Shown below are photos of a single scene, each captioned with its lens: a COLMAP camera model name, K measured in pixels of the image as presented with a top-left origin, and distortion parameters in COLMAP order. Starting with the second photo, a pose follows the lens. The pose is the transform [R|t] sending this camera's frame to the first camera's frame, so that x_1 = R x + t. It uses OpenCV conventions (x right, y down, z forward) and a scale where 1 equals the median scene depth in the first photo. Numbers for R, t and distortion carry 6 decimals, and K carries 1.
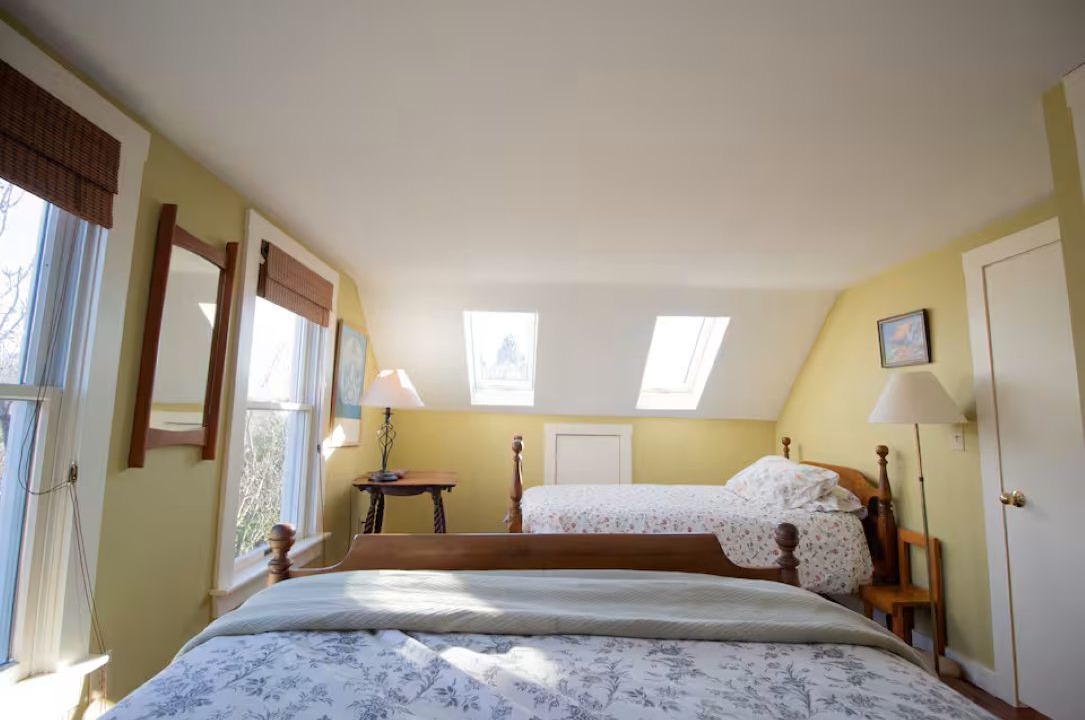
lens RADIAL K [[505.4, 0, 538.9], [0, 505.4, 357.6], [0, 0, 1]] dist [-0.015154, -0.002484]
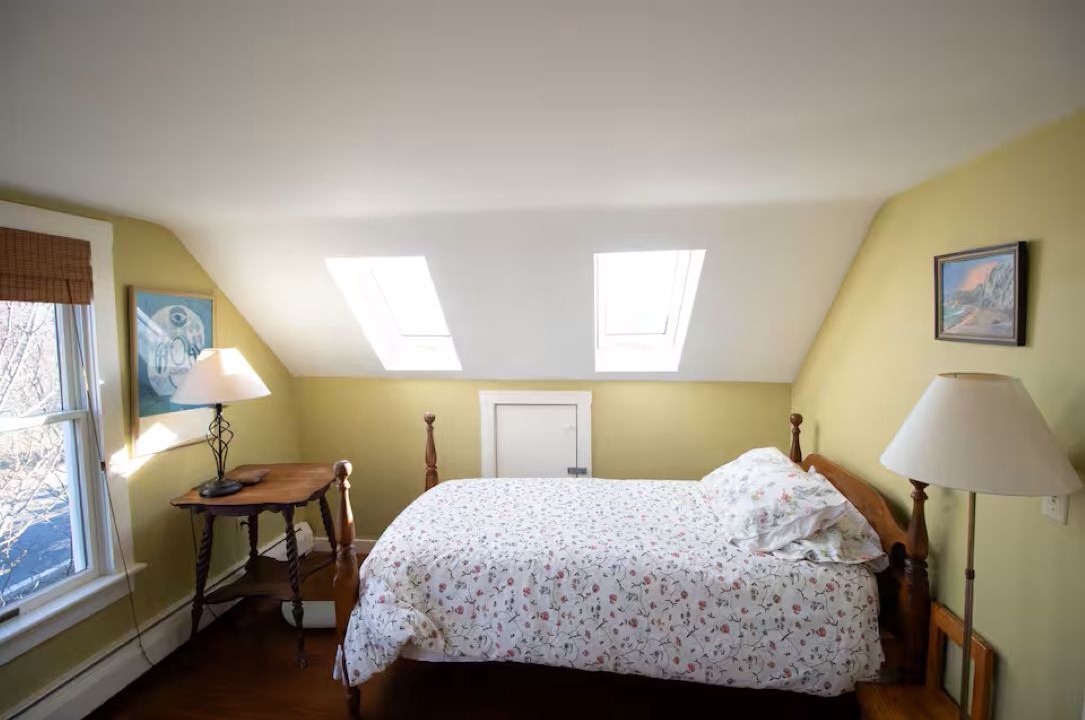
lens RADIAL K [[505.4, 0, 542.0], [0, 505.4, 356.8], [0, 0, 1]] dist [-0.015154, -0.002484]
pose [[0.990789, -0.018652, -0.134127, 0.310350], [0.042591, 0.983127, 0.177897, -0.083775], [0.128545, -0.181971, 0.974865, 0.371366]]
